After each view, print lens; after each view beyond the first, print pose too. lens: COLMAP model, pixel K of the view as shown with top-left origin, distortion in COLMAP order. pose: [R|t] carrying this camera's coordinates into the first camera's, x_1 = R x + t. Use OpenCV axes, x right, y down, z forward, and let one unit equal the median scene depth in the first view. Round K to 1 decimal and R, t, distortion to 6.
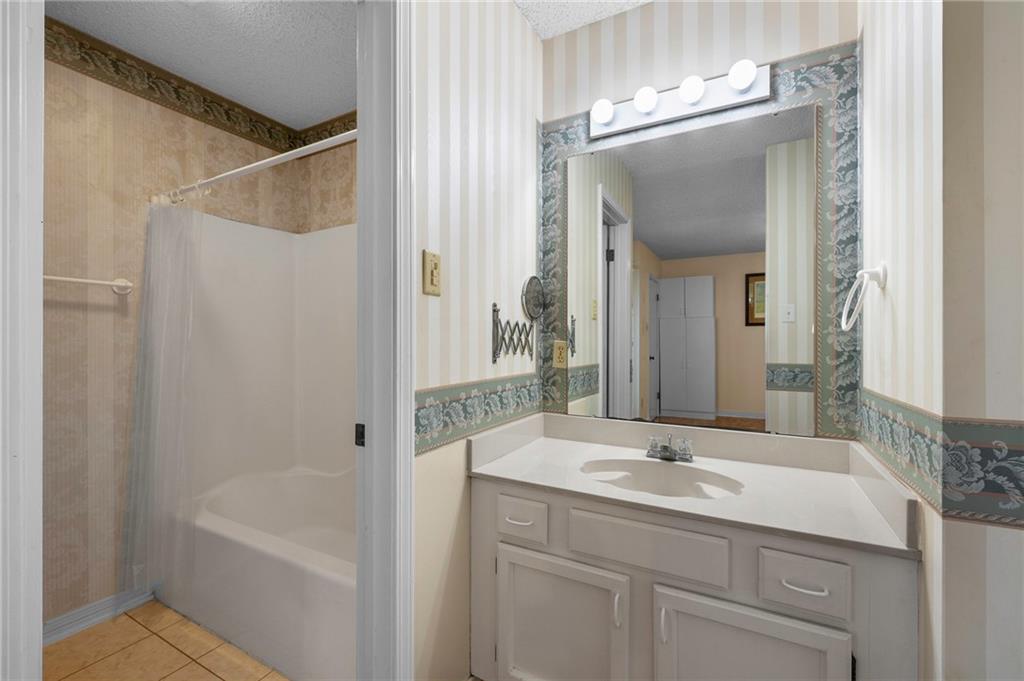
lens RADIAL K [[429.8, 0, 510.2], [0, 429.8, 346.7], [0, 0, 1]] dist [-0.002133, 0.000235]
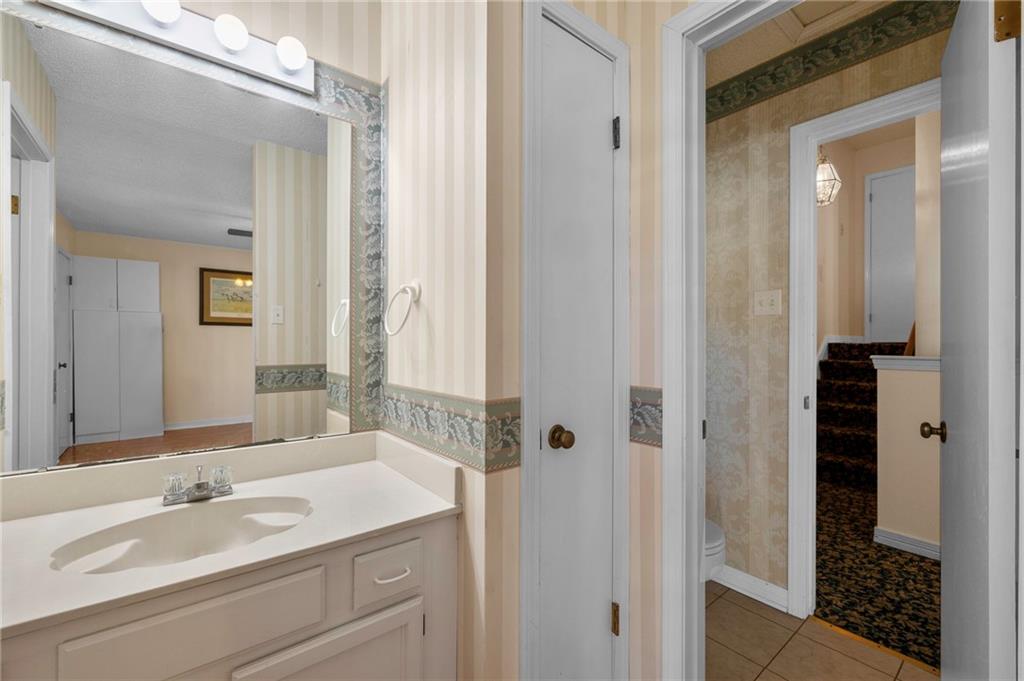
lens RADIAL K [[429.8, 0, 510.2], [0, 429.8, 346.7], [0, 0, 1]] dist [-0.002133, 0.000235]
pose [[0.391939, -0.007578, 0.919960, -0.126602], [0.007772, 0.999958, 0.004926, -0.008984], [-0.919959, 0.005219, 0.391981, 0.218045]]
